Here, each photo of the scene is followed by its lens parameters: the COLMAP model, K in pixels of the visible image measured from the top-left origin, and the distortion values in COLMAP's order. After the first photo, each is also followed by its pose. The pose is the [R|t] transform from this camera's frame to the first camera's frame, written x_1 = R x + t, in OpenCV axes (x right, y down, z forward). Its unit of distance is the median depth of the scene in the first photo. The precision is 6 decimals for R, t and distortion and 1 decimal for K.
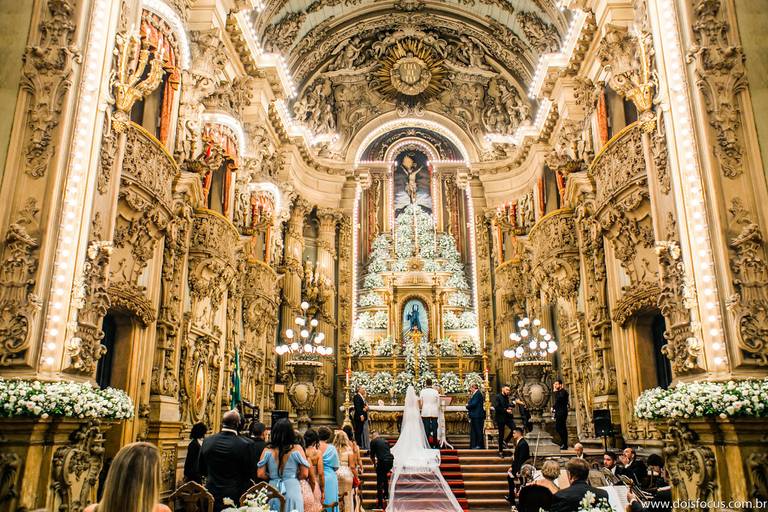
lens RADIAL K [[567.1, 0, 384.0], [0, 567.1, 256.0], [0, 0, 1]] dist [-0.005843, 0.001583]
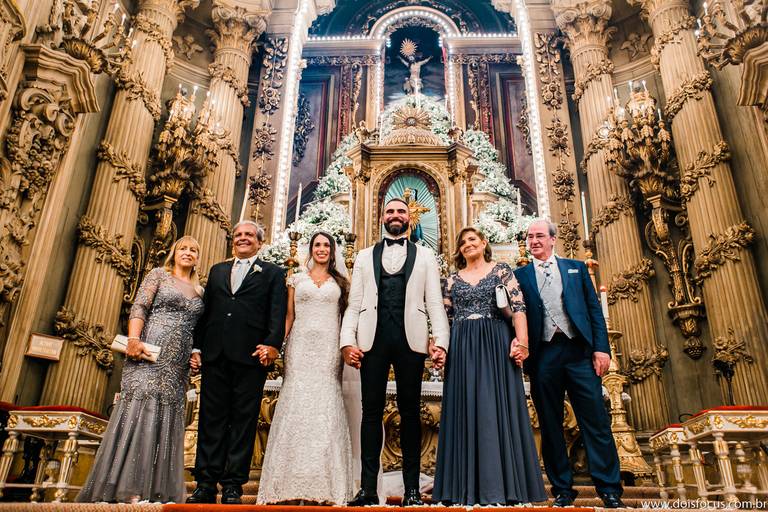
lens RADIAL K [[565.3, 0, 395.5], [0, 565.3, 255.2], [0, 0, 1]] dist [-0.004249, -0.000538]
pose [[0.999896, 0.013739, -0.004392, 0.047372], [-0.014202, 0.991019, -0.132962, 0.205203], [0.002526, 0.133011, 0.991111, 0.575545]]
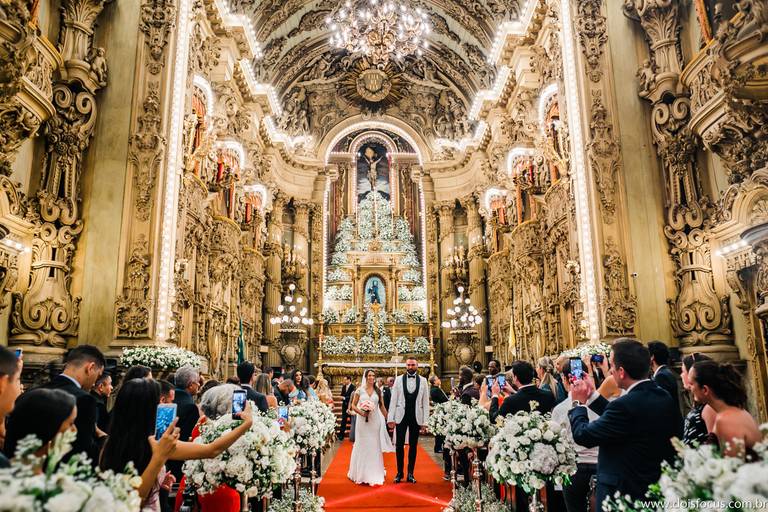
lens RADIAL K [[561.7, 0, 359.9], [0, 561.7, 255.4], [0, 0, 1]] dist [0.003706, 0.000483]
pose [[0.999412, 0.009930, 0.032829, -0.017708], [-0.012126, 0.997653, 0.067392, -0.050107], [-0.032083, -0.067750, 0.997186, -0.196312]]
